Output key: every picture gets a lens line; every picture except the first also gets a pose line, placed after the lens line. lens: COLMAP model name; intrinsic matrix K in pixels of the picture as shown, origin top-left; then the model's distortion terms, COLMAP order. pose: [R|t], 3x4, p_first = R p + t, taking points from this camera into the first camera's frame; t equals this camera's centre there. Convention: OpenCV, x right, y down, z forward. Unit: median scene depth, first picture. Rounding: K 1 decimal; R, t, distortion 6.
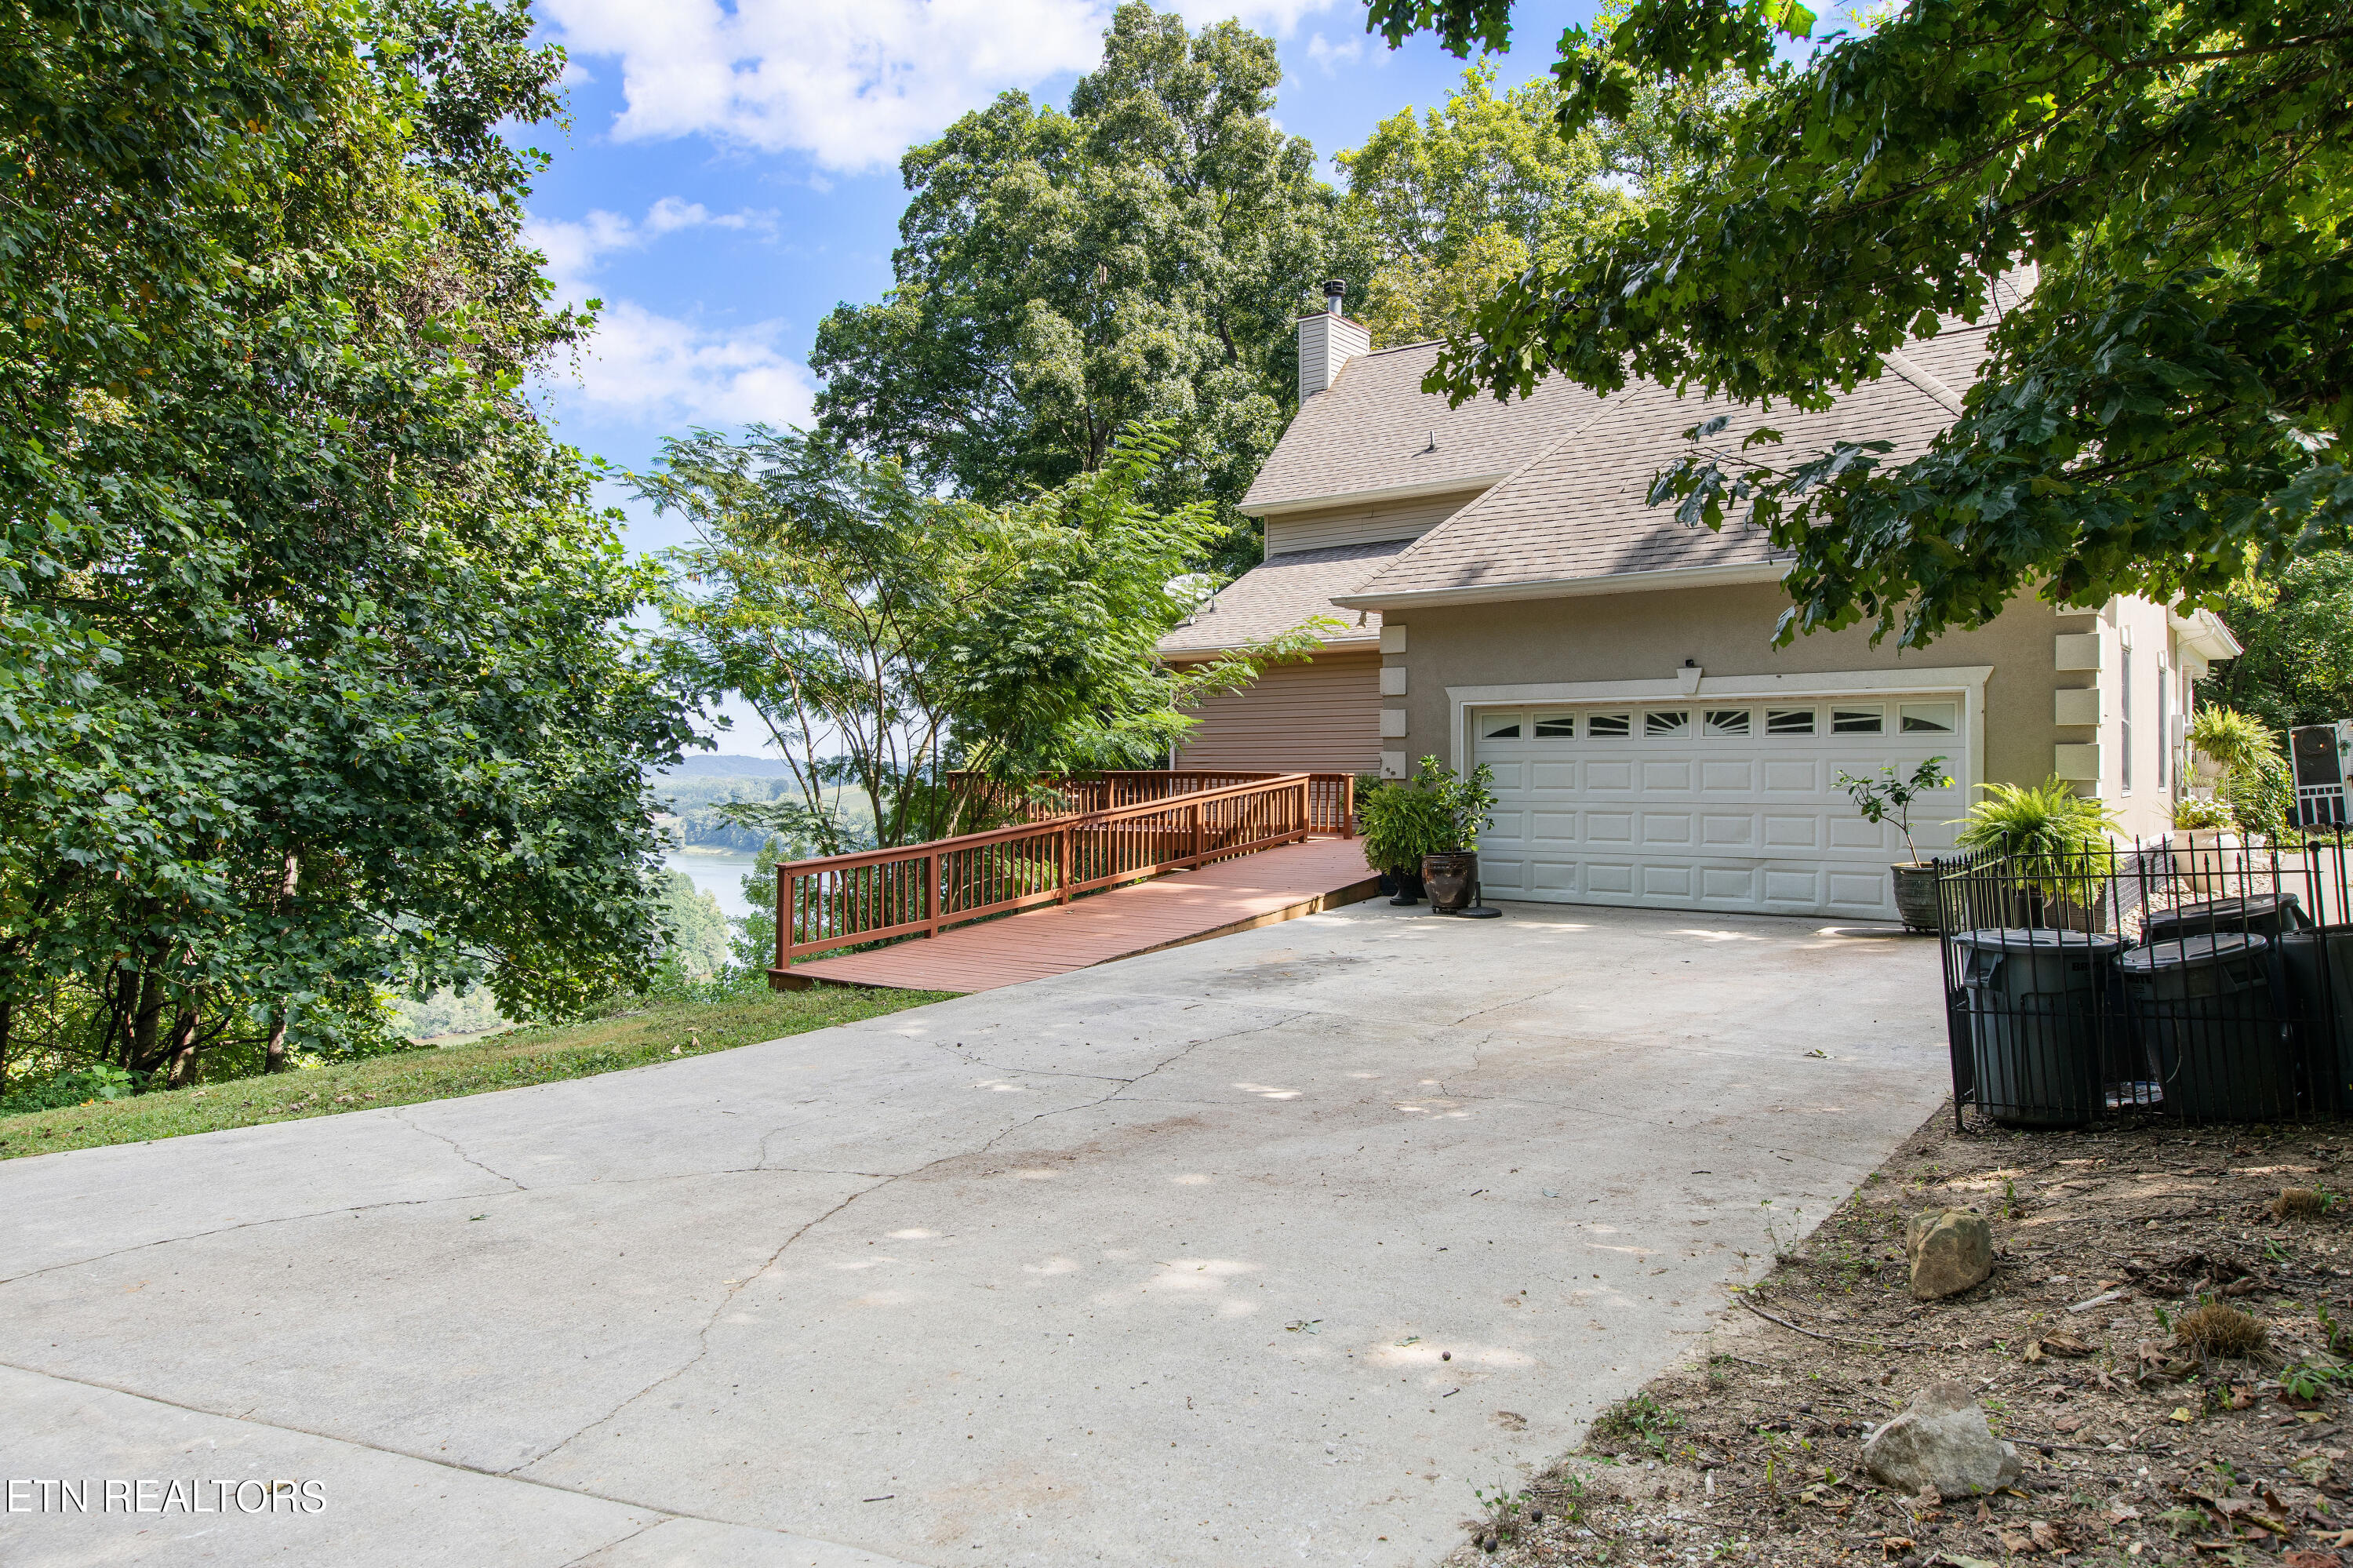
lens RADIAL K [[1517.3, 0, 1176.5], [0, 1517.3, 784.0], [0, 0, 1]] dist [0.022760, 0.002752]
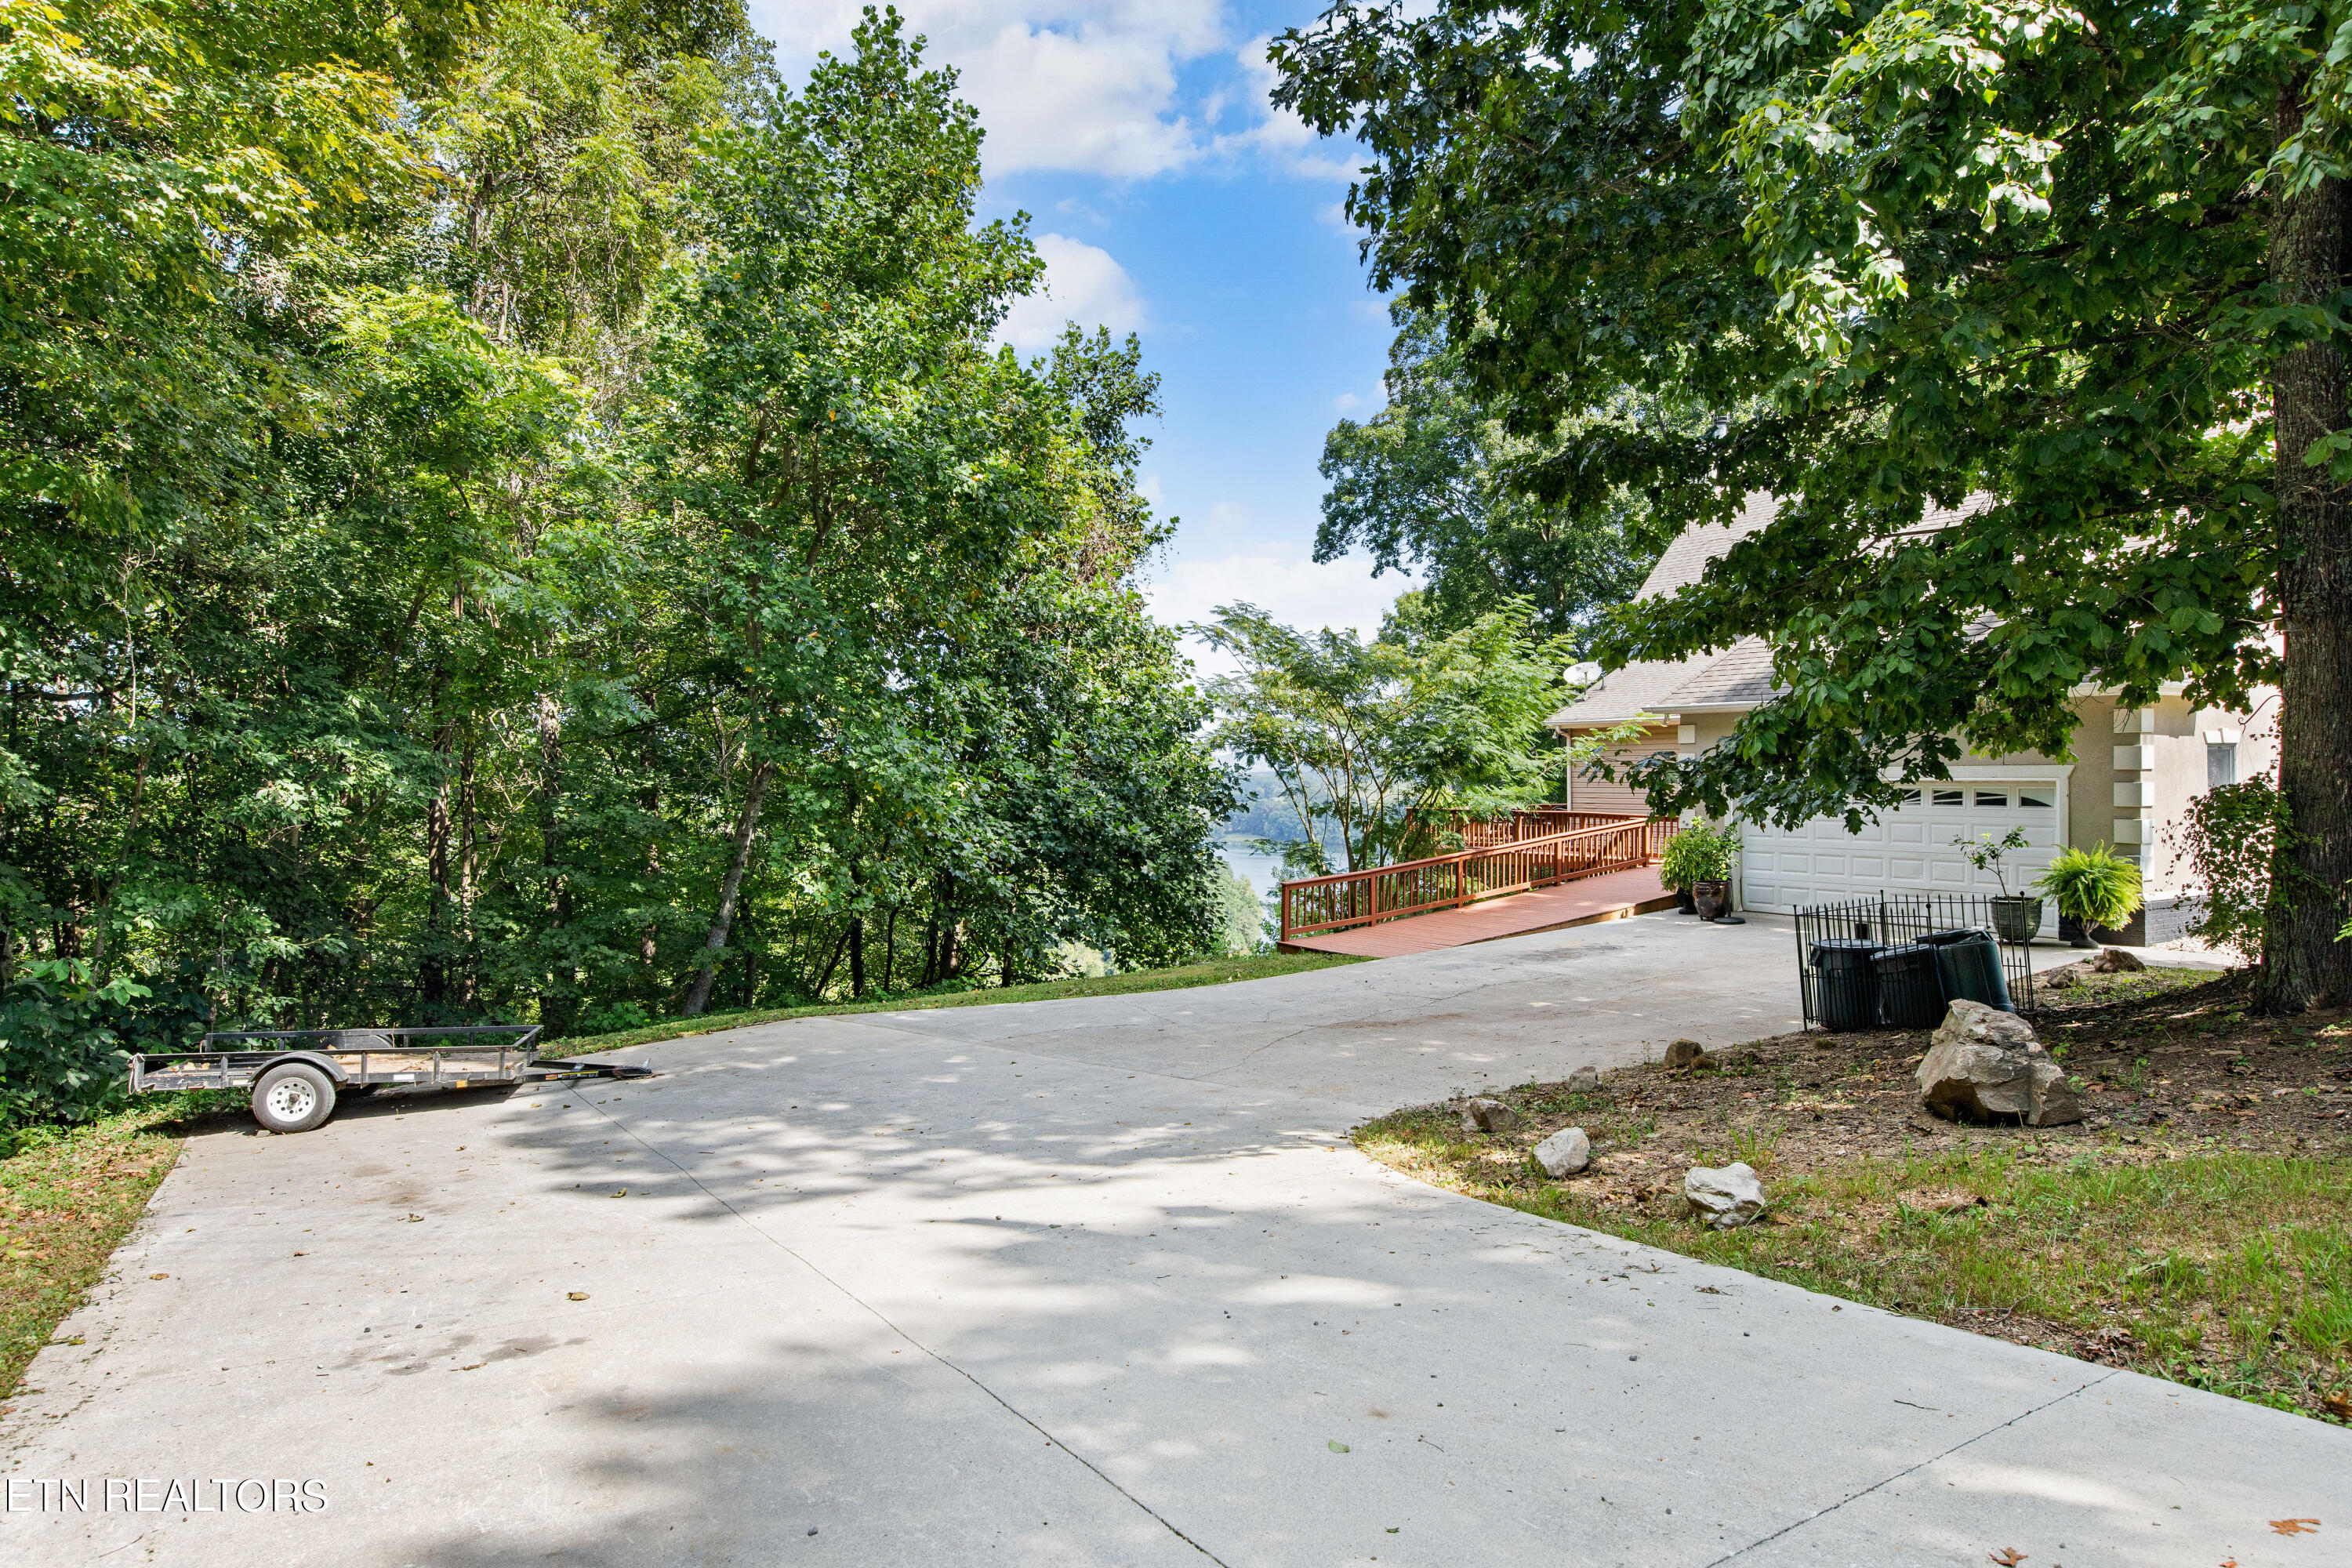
lens RADIAL K [[1423.9, 0, 1166.3], [0, 1423.9, 786.0], [0, 0, 1]] dist [0.030651, -0.019856]
pose [[0.938134, -0.004674, -0.346242, 0.151227], [0.006478, 0.999971, 0.004054, -0.054301], [0.346213, -0.006046, 0.938136, -0.489566]]
